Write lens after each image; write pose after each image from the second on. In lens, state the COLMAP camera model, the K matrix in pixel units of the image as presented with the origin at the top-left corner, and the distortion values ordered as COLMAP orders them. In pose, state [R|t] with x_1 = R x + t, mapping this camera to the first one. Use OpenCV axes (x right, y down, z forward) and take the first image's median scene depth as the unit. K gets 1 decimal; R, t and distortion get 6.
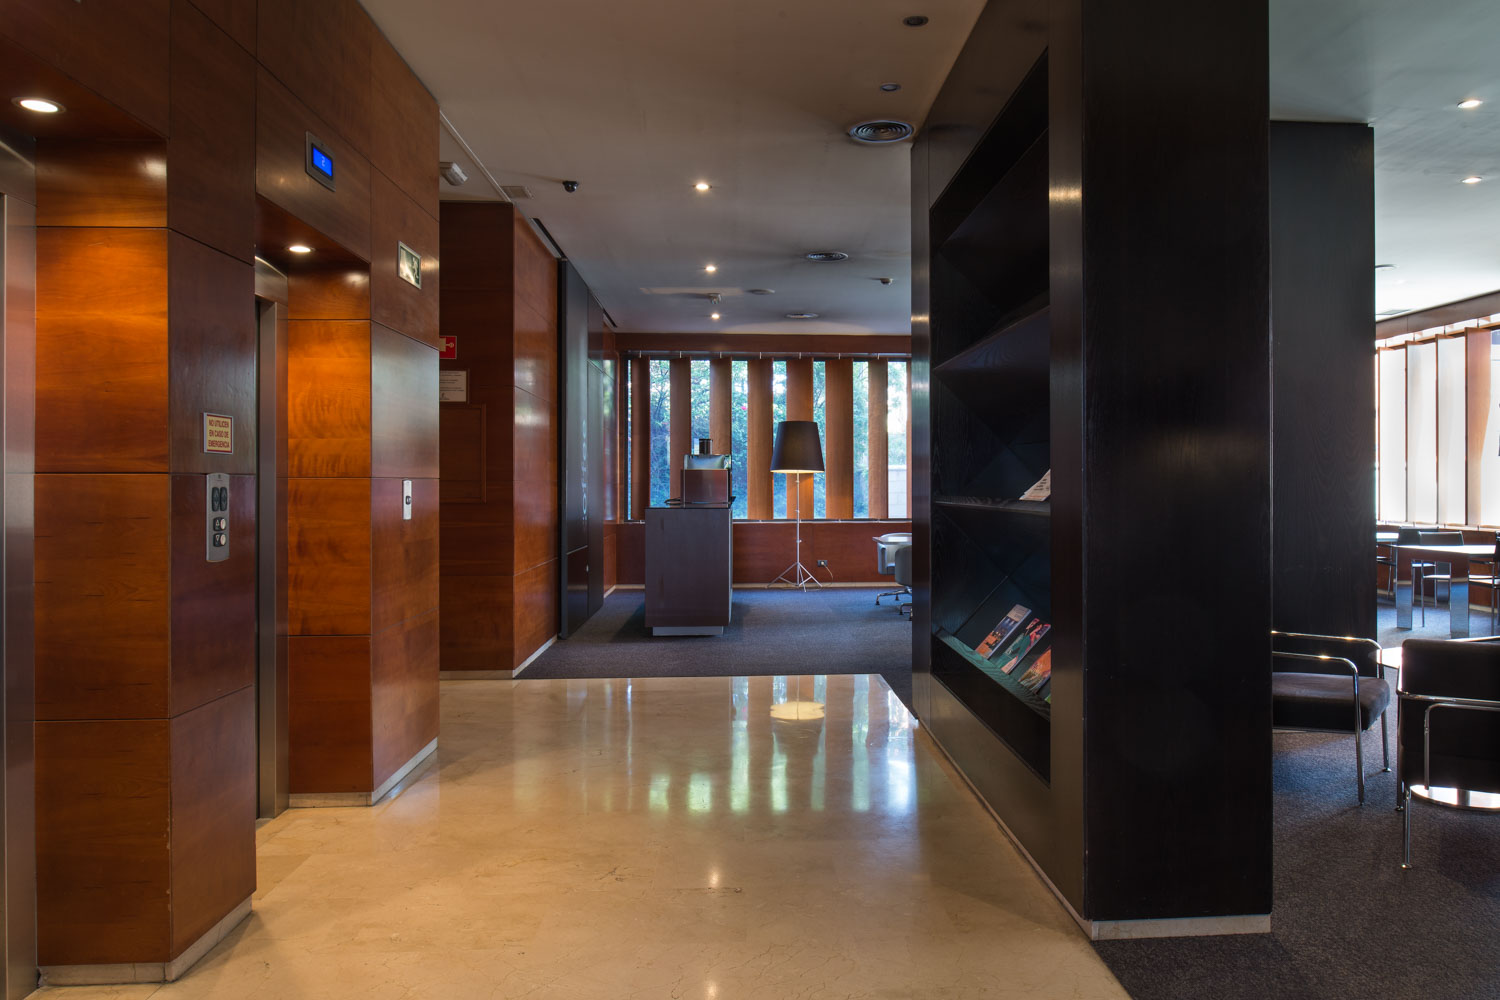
lens RADIAL K [[2072.4, 0, 749.6], [0, 2072.4, 497.3], [0, 0, 1]] dist [0.002852, 0.000000]
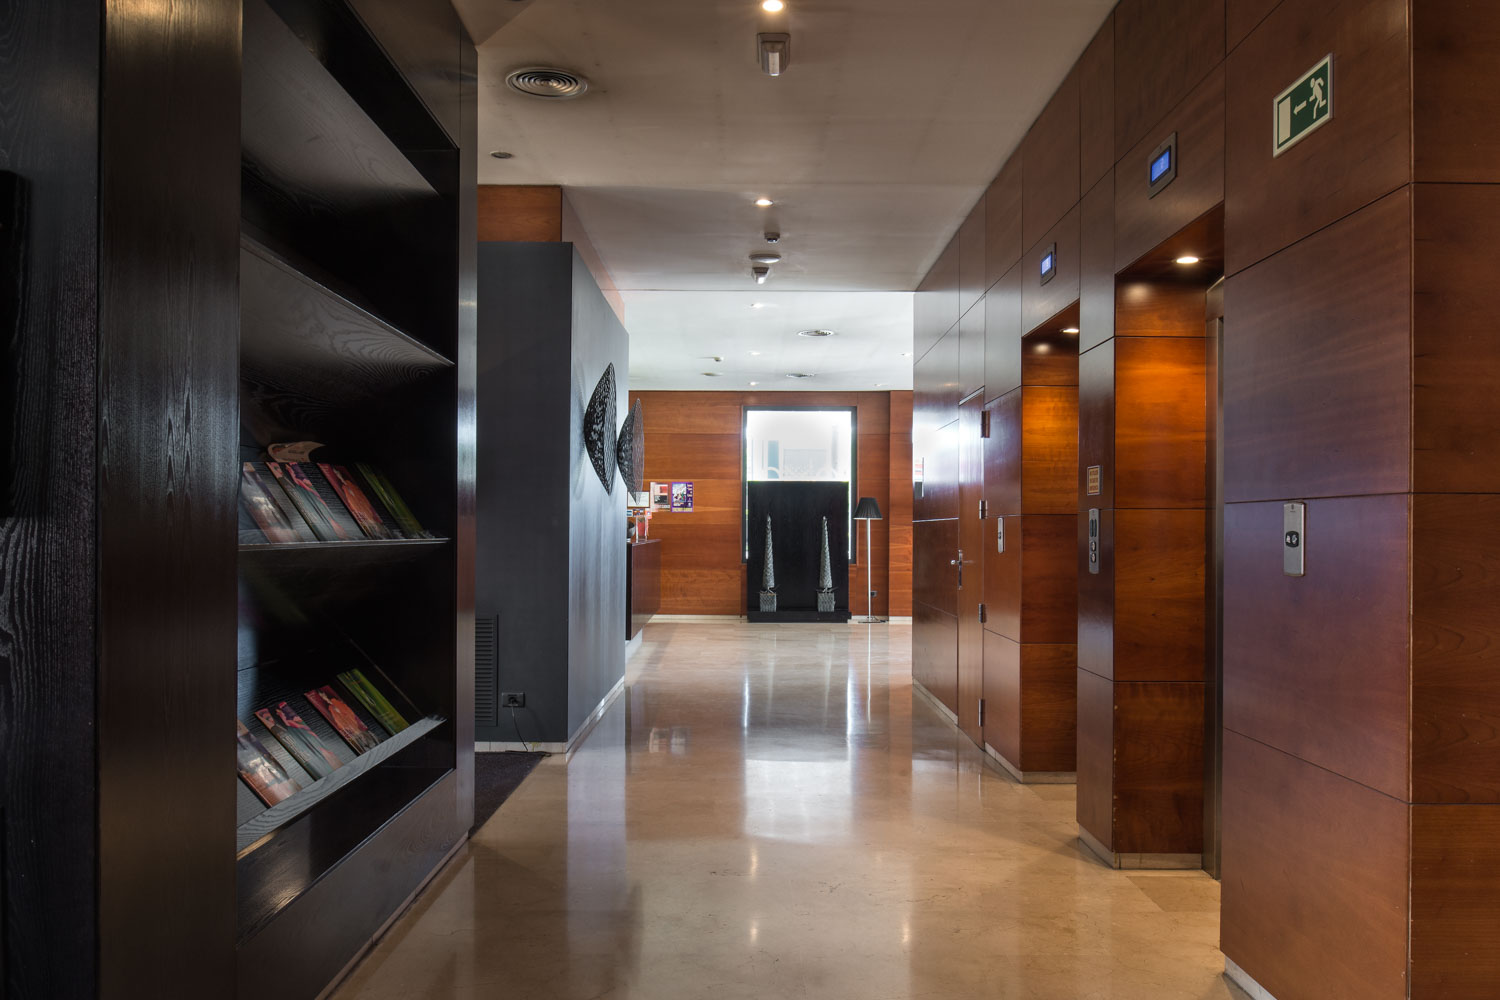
lens RADIAL K [[2072.4, 0, 754.8], [0, 2072.4, 501.0], [0, 0, 1]] dist [0.002852, 0.000000]
pose [[-0.999993, -0.003500, 0.000929, -0.030000], [-0.003507, 0.999965, -0.007621, -0.005672], [-0.000902, -0.007624, -0.999971, 2.216921]]
